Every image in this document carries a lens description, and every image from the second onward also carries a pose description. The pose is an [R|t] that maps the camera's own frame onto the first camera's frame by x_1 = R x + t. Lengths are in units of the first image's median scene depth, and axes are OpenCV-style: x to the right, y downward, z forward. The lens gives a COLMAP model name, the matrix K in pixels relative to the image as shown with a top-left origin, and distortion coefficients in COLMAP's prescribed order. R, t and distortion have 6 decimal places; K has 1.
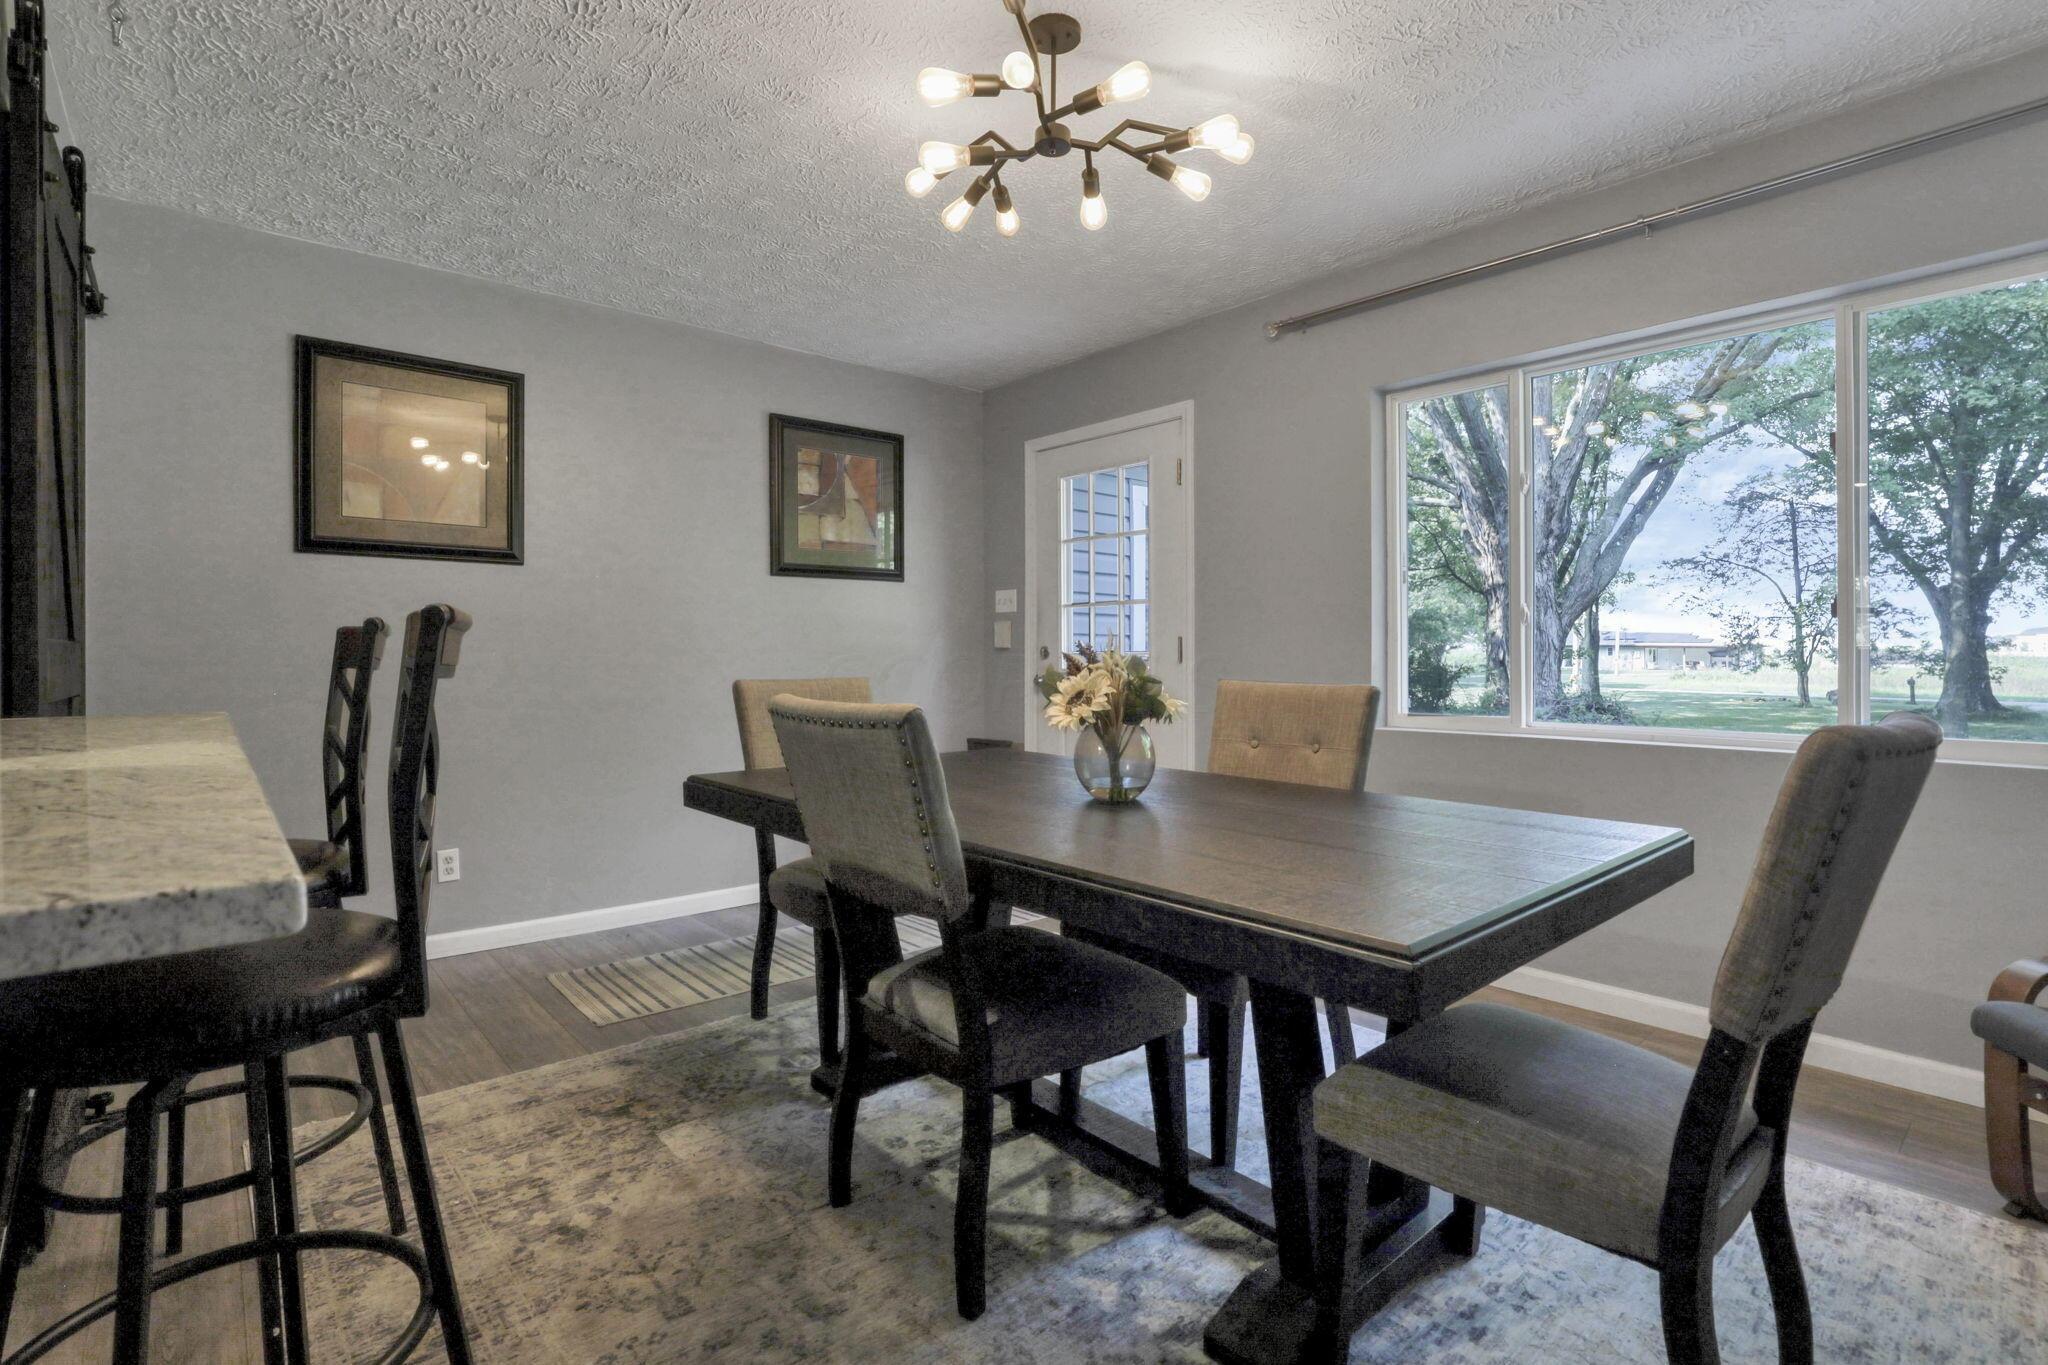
lens RADIAL K [[968.8, 0, 1020.8], [0, 968.8, 672.2], [0, 0, 1]] dist [-0.023982, -0.000010]
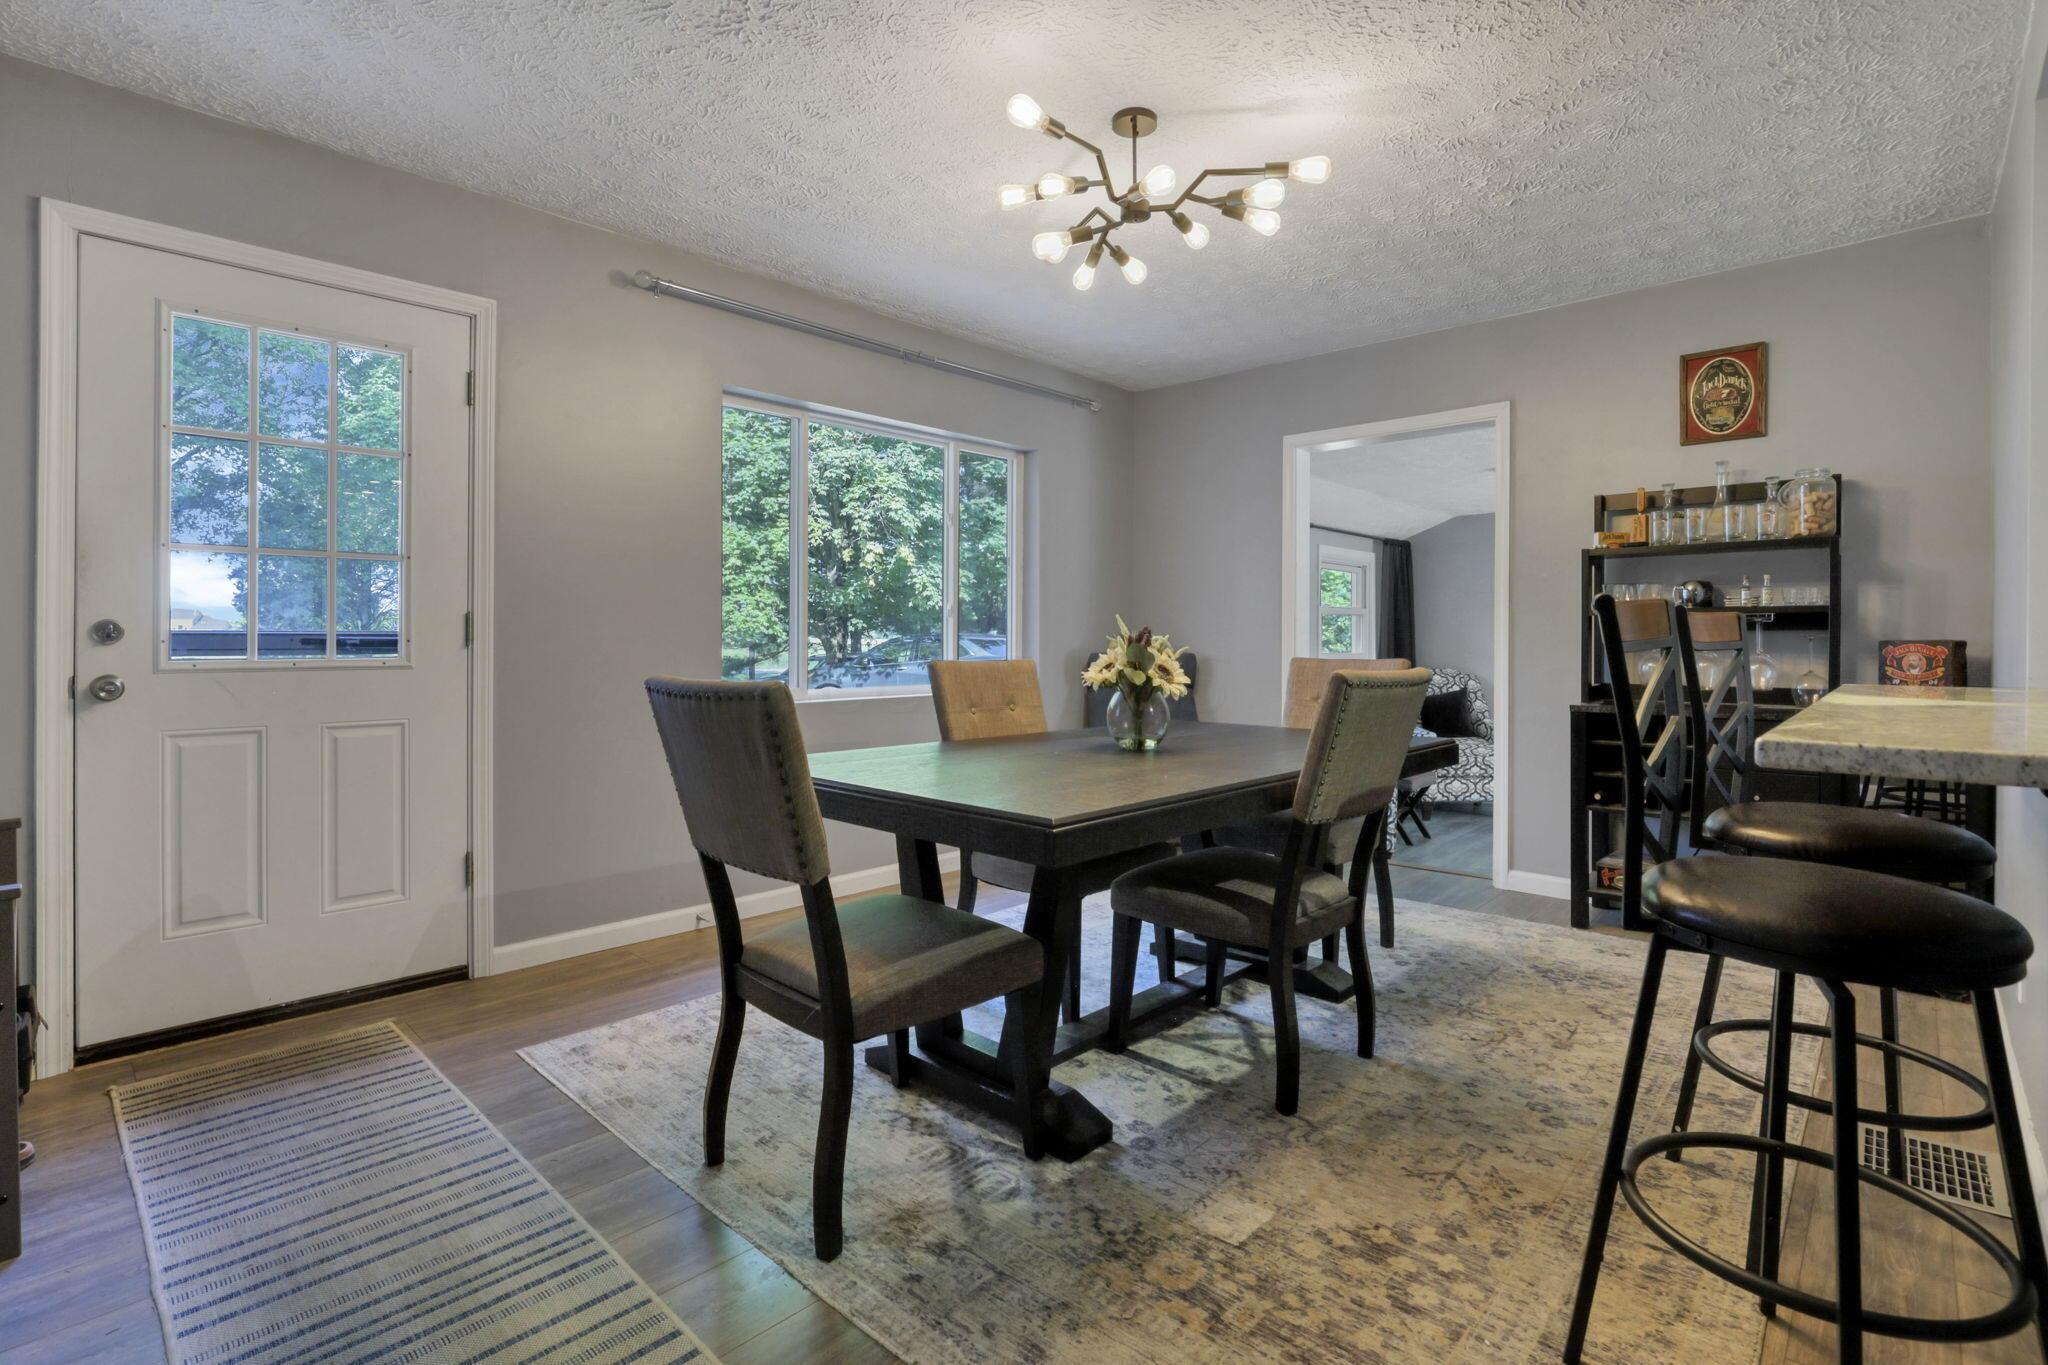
lens RADIAL K [[968.8, 0, 1020.3], [0, 968.8, 667.0], [0, 0, 1]] dist [-0.023982, -0.000010]
pose [[-0.103403, -0.016012, 0.994511, -1.191963], [0.019994, 0.999635, 0.018173, -0.002180], [-0.994439, 0.021763, -0.103045, 1.319437]]
